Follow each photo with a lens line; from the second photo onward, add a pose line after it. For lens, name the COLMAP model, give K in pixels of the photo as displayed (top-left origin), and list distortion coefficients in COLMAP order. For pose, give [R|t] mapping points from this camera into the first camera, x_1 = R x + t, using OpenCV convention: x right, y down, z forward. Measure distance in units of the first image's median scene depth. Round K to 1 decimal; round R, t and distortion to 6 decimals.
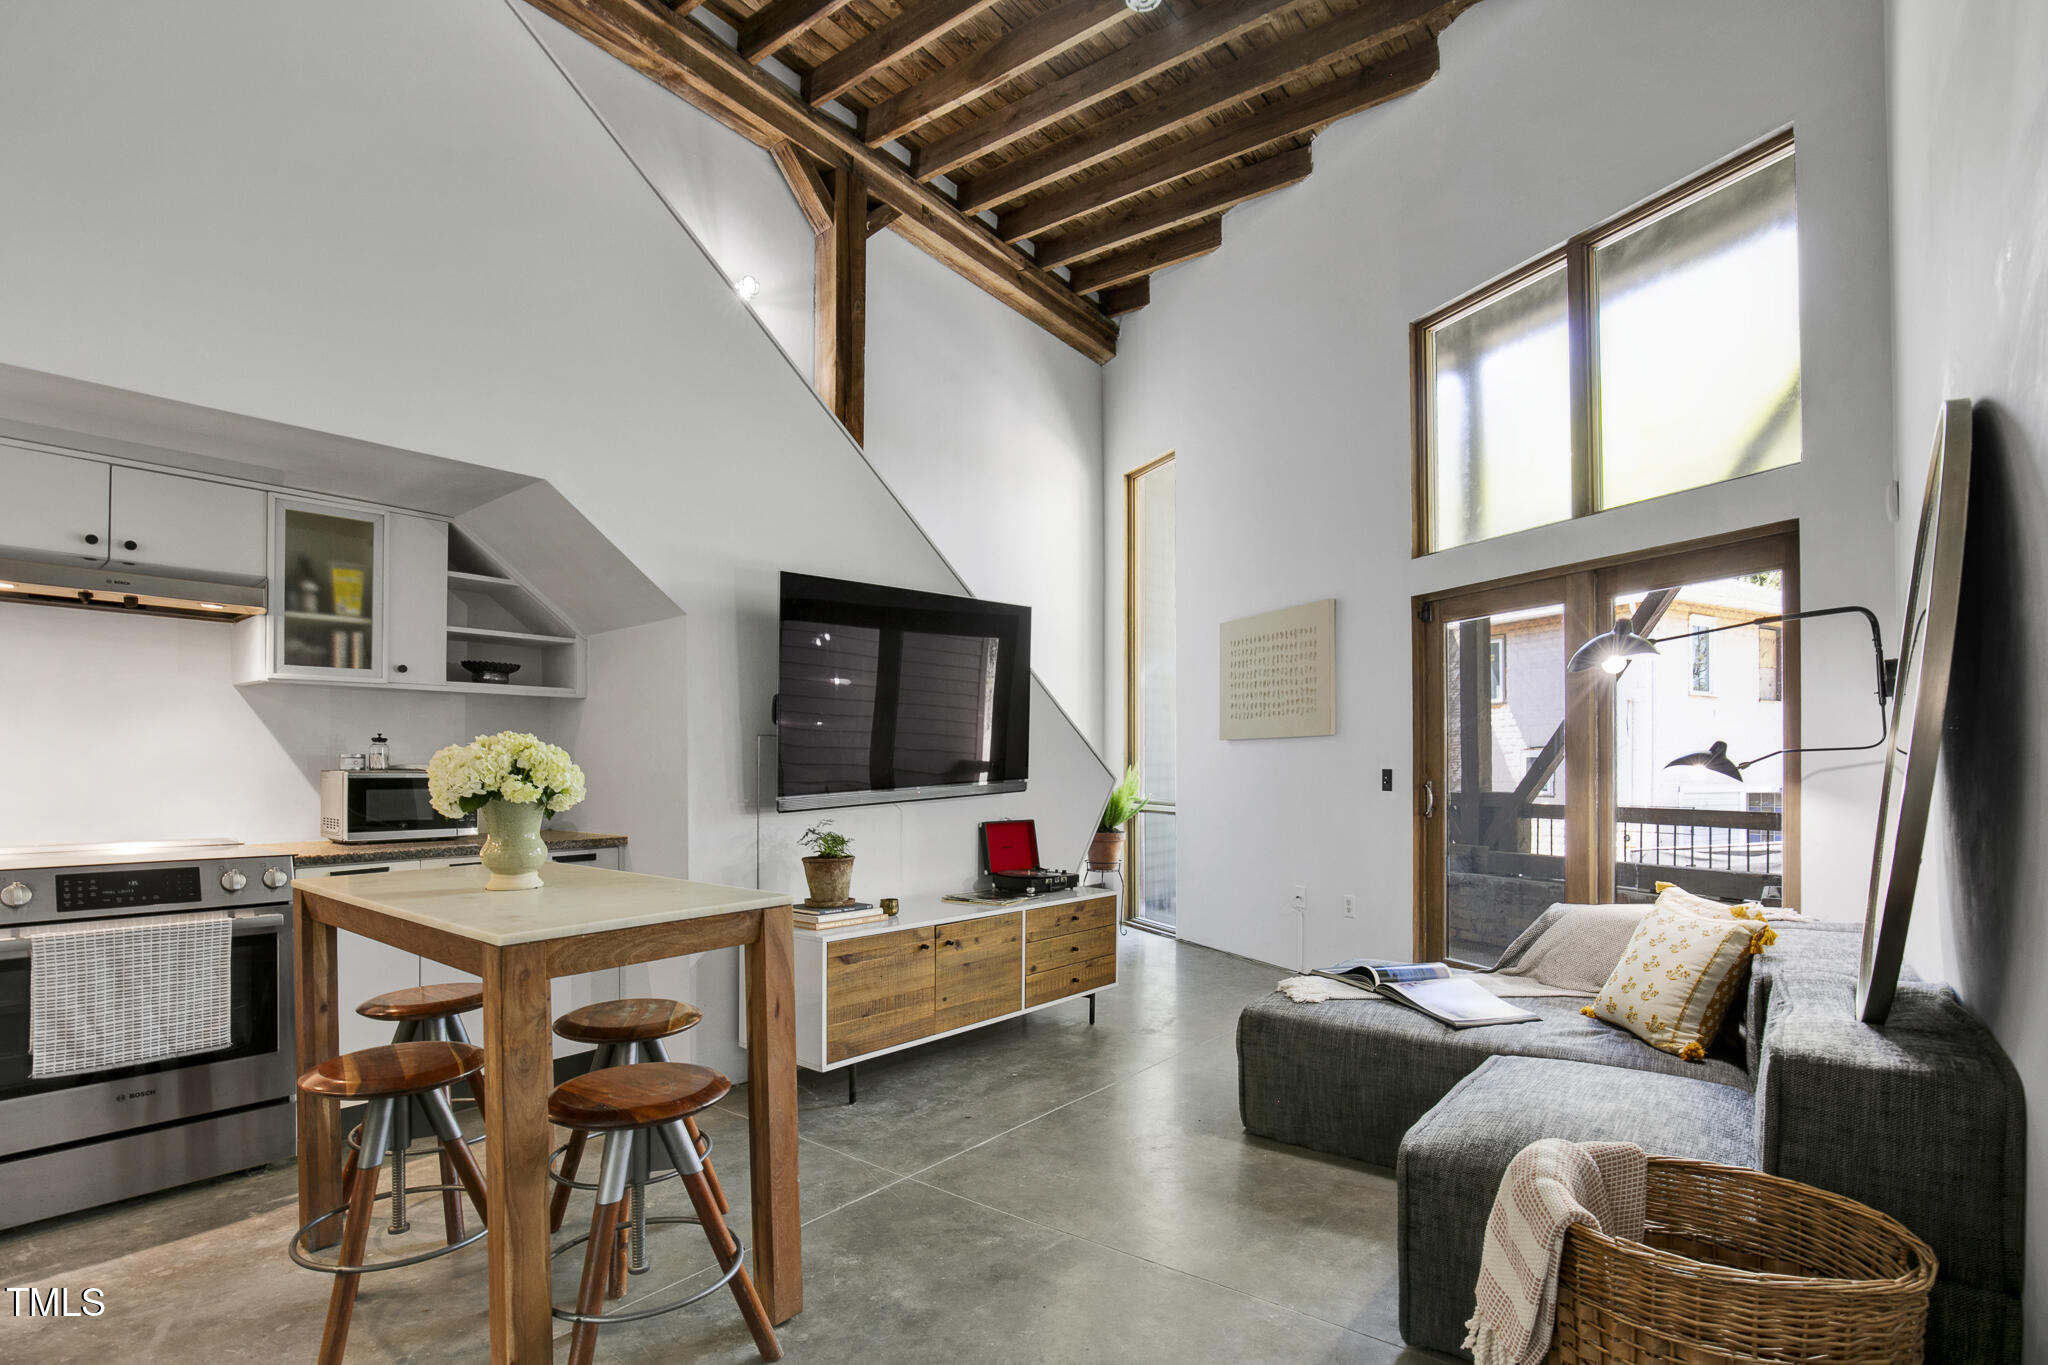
lens RADIAL K [[983.5, 0, 1025.3], [0, 983.5, 758.8], [0, 0, 1]] dist [-0.023223, 0.000779]
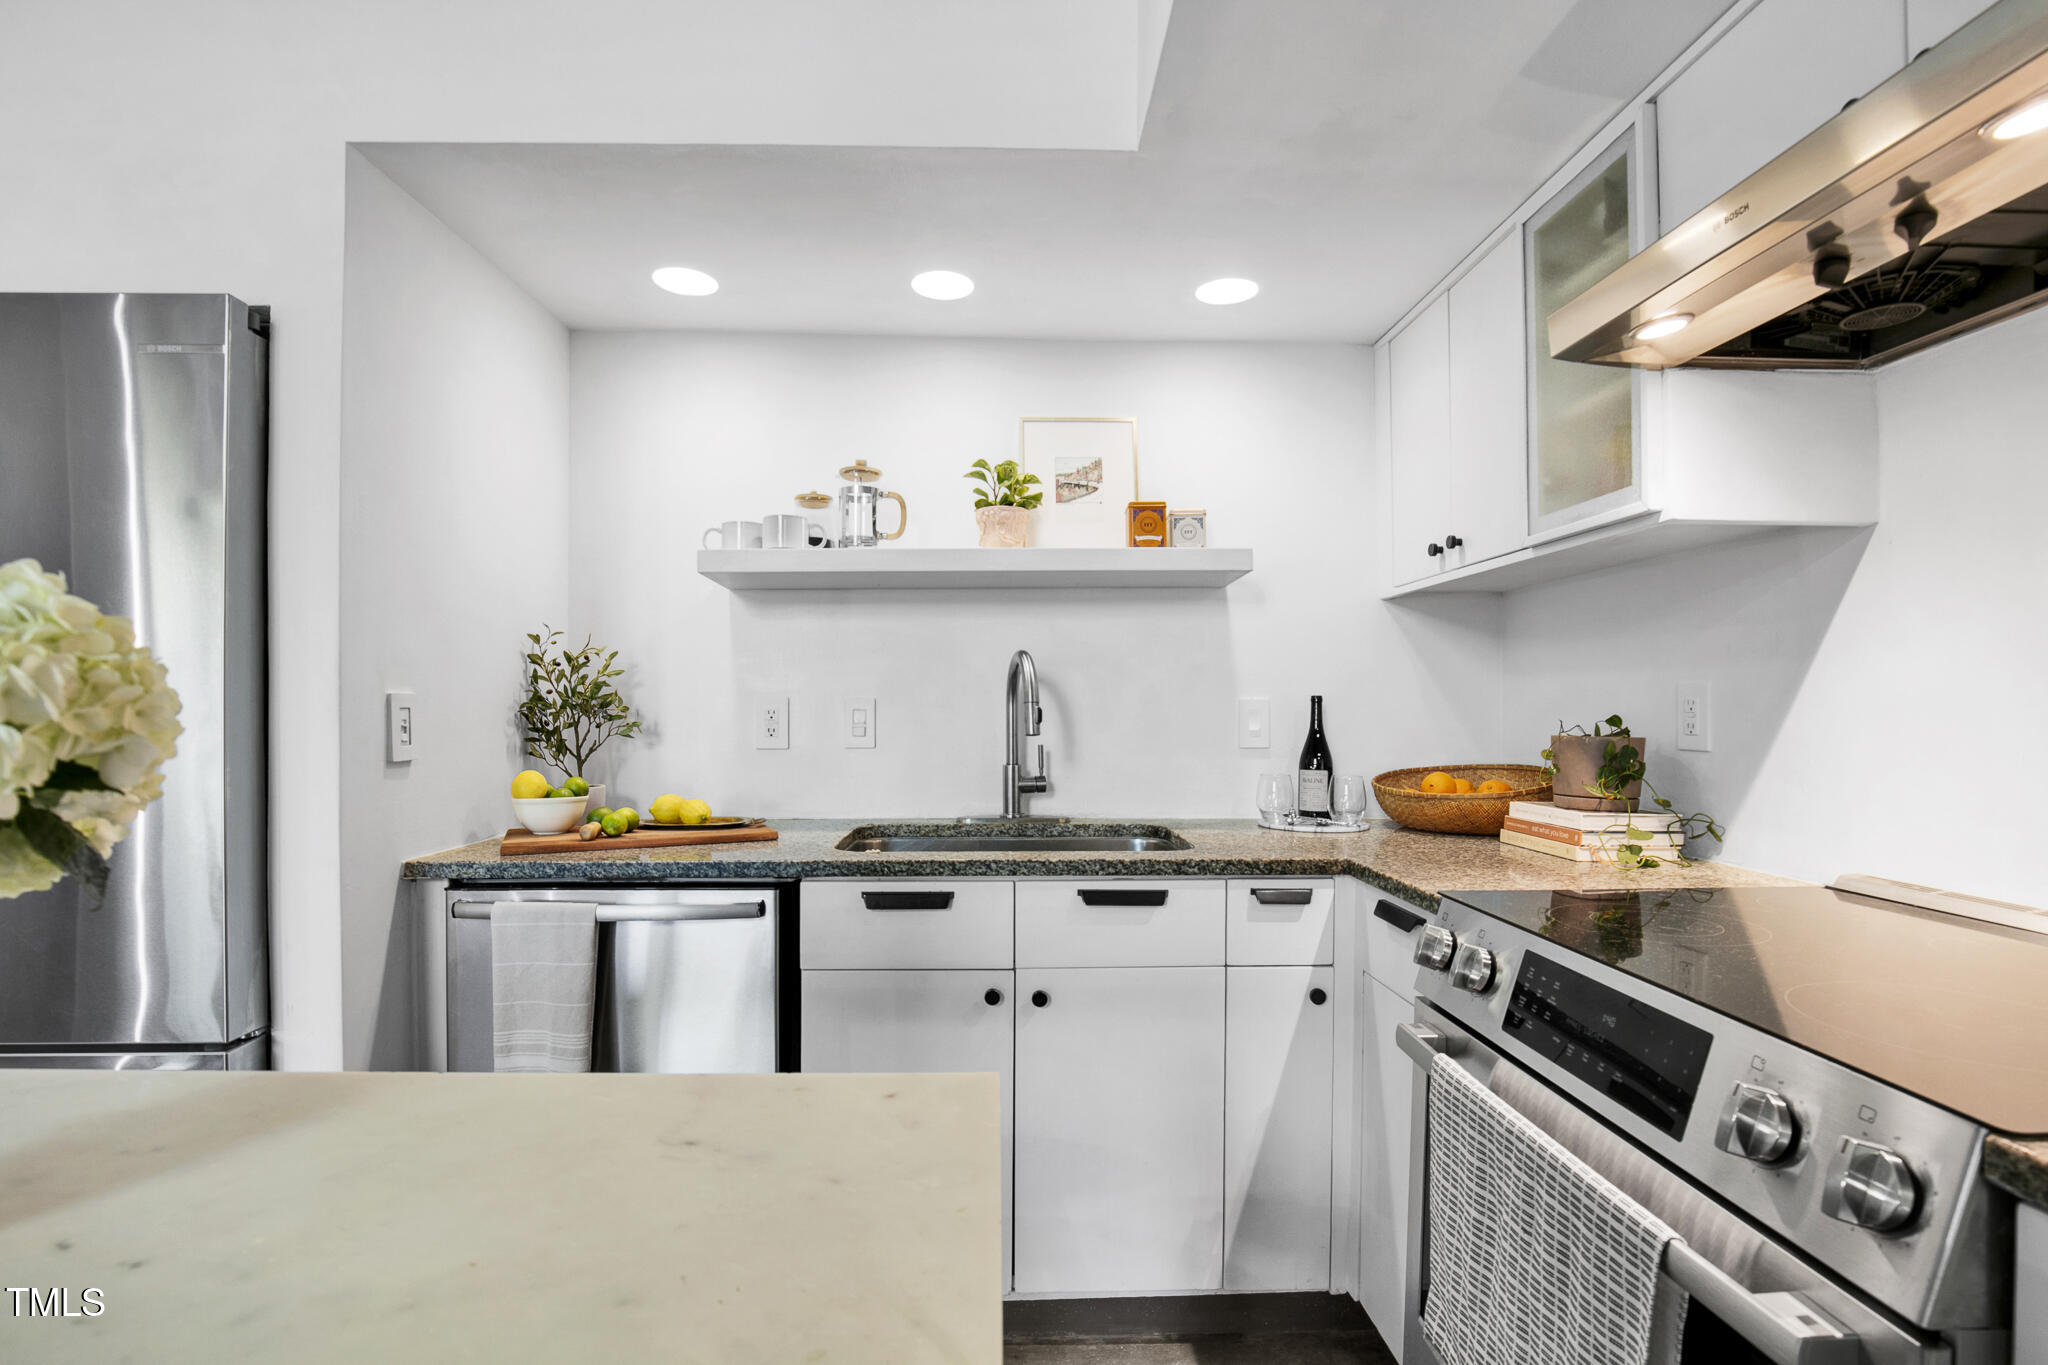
lens RADIAL K [[966.5, 0, 1024.5], [0, 966.5, 696.8], [0, 0, 1]] dist [-0.034685, -0.000549]
pose [[-0.752768, -0.007094, -0.658248, -0.413559], [0.003141, 0.999892, -0.014368, 0.005994], [0.658278, -0.012883, -0.752664, 0.917129]]
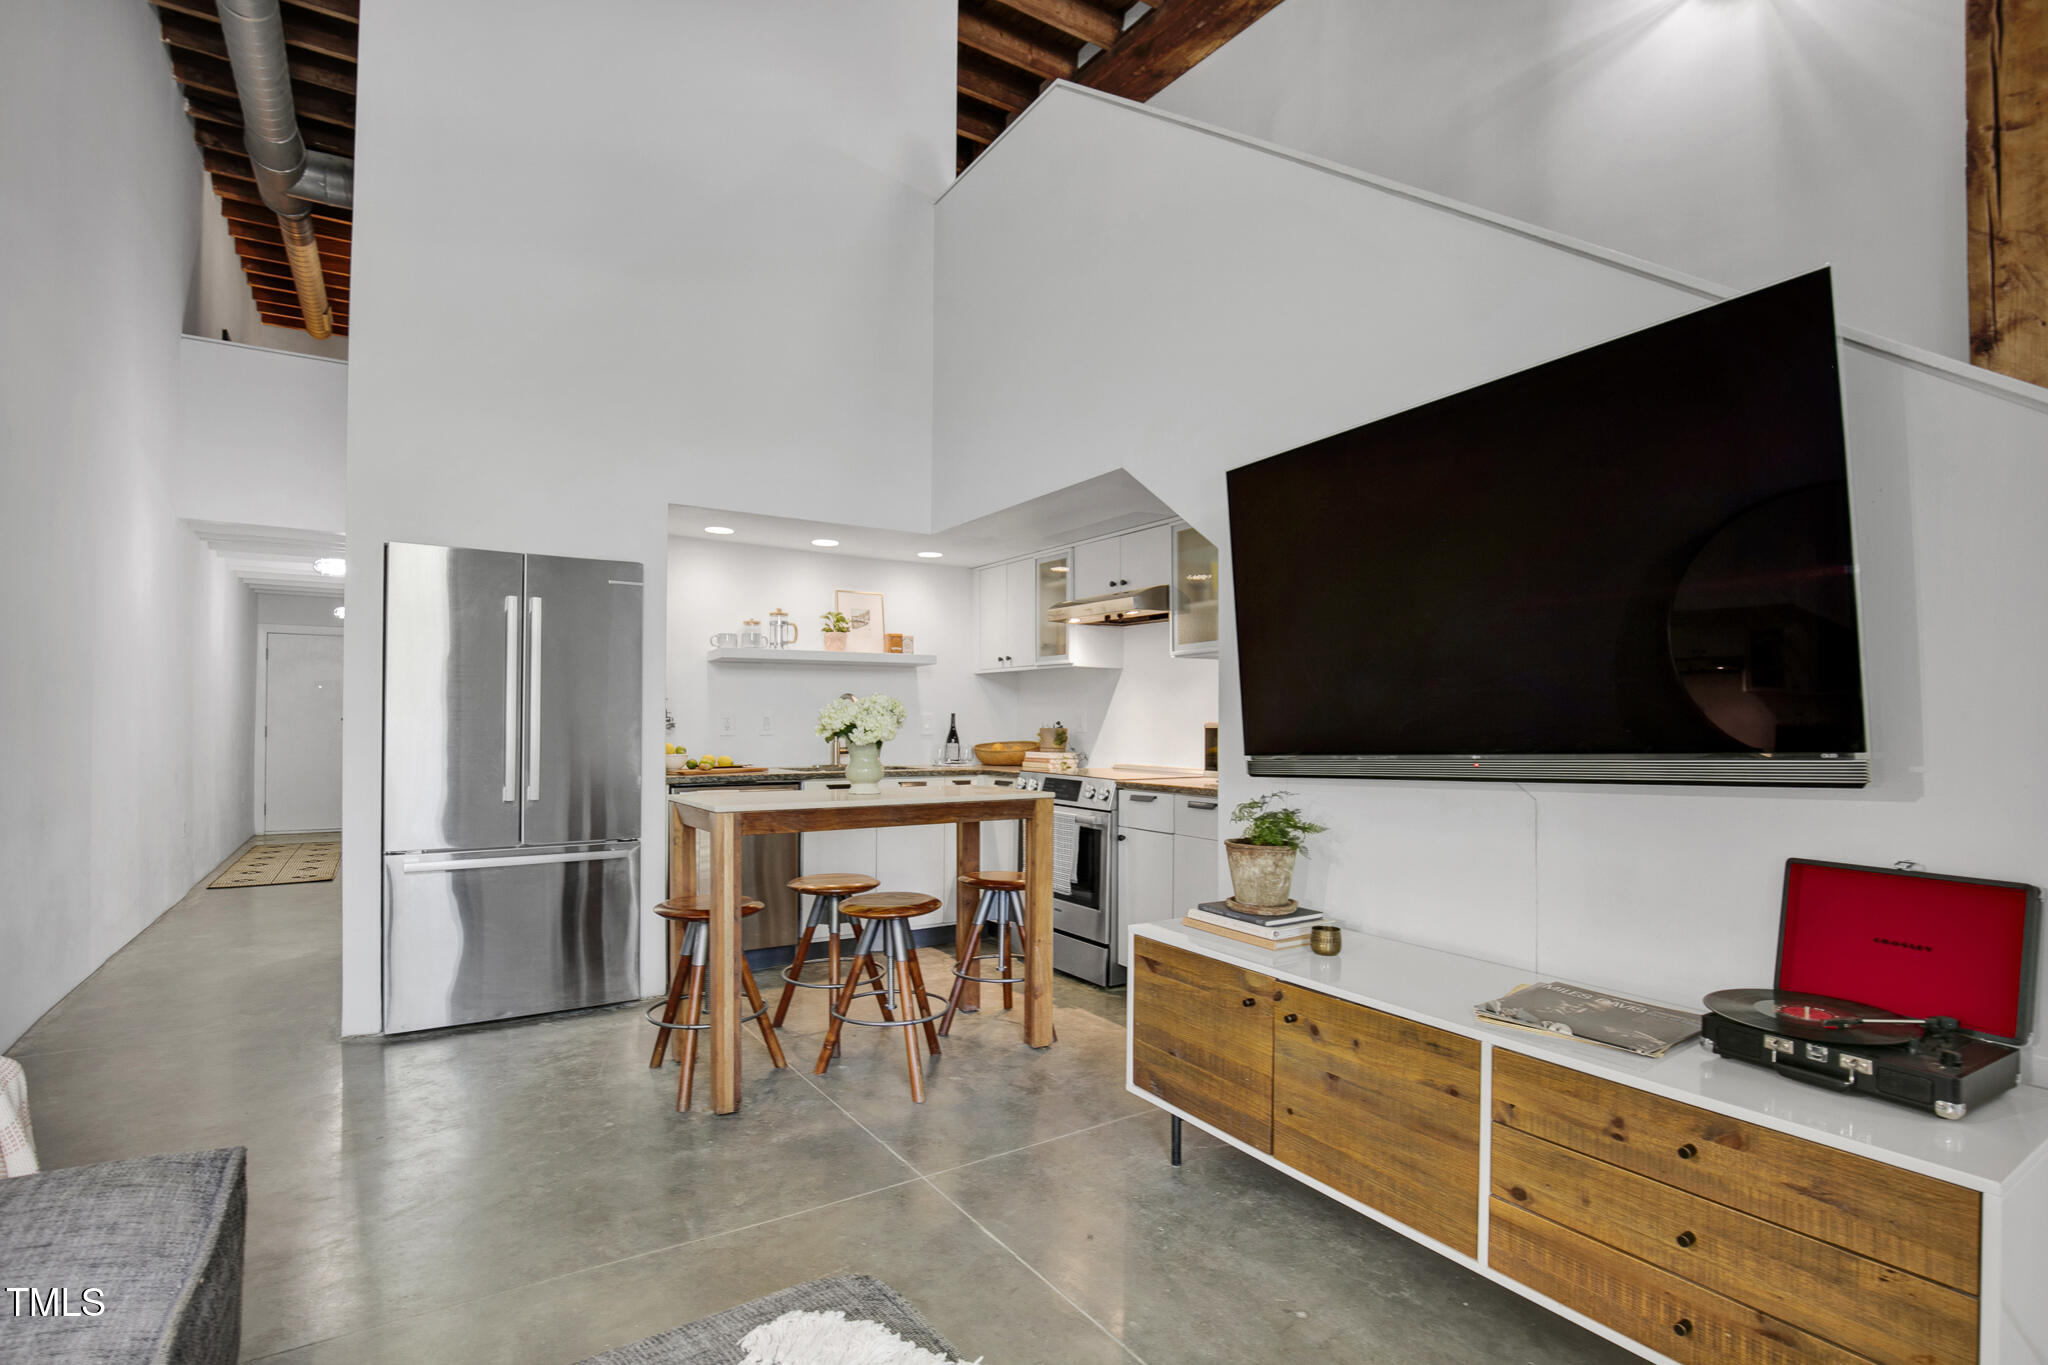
lens RADIAL K [[966.8, 0, 1018.6], [0, 966.8, 722.3], [0, 0, 1]] dist [-0.024833, -0.000420]
pose [[-0.306685, -0.000016, -0.951811, 0.596801], [0.001081, 0.999999, -0.000365, 0.012725], [0.951810, -0.001140, -0.306685, 1.177896]]
